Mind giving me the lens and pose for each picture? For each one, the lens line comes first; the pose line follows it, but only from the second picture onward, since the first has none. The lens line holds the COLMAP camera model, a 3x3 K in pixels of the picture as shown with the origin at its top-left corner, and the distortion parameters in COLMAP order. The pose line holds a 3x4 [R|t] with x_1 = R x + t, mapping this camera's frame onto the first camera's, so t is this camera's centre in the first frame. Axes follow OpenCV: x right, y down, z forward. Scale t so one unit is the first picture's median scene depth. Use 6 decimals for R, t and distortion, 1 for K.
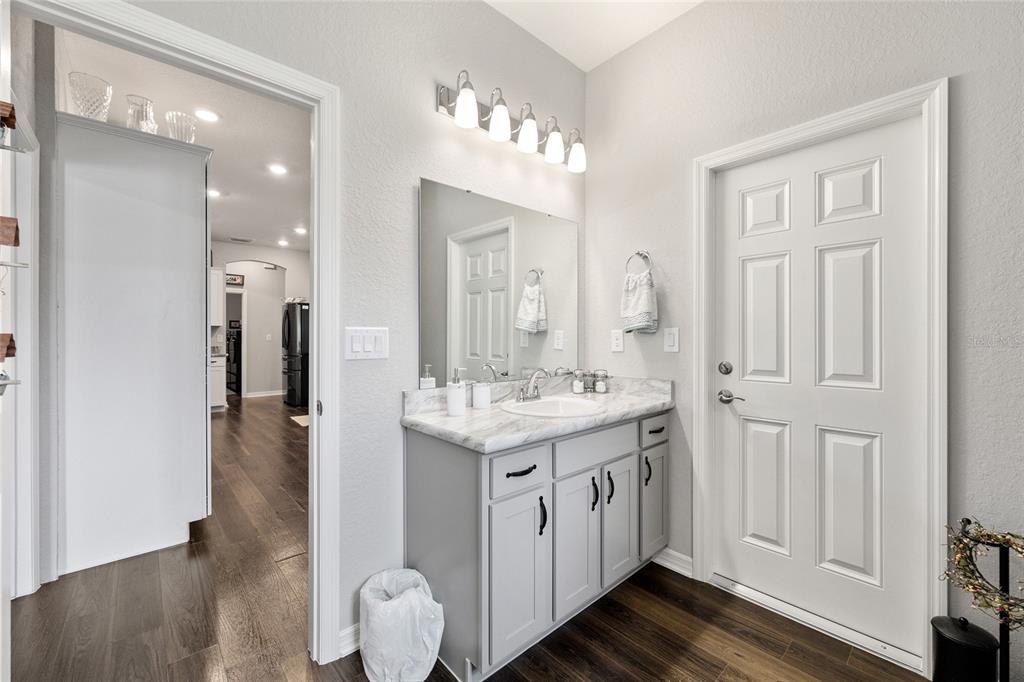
lens RADIAL K [[416.1, 0, 513.3], [0, 416.1, 336.3], [0, 0, 1]] dist [-0.001428, -0.000130]
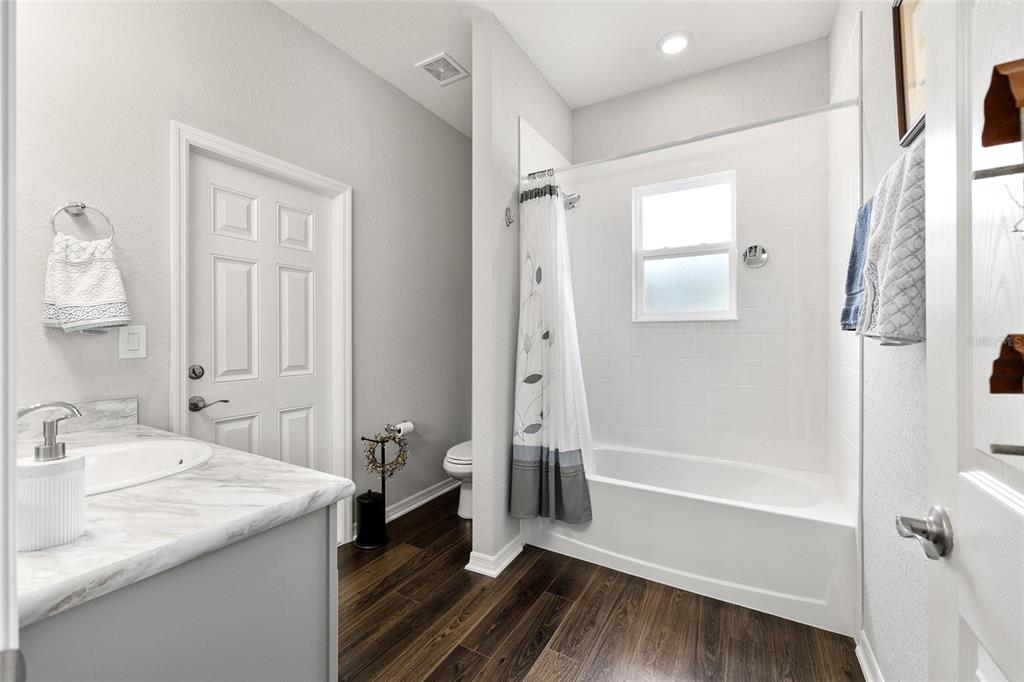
lens RADIAL K [[416.1, 0, 513.3], [0, 416.1, 336.3], [0, 0, 1]] dist [-0.001428, -0.000130]
pose [[-0.309500, 0.001044, 0.950899, -0.584056], [0.002403, 0.999997, -0.000315, 0.000633], [-0.950897, 0.002188, -0.309501, 0.652209]]
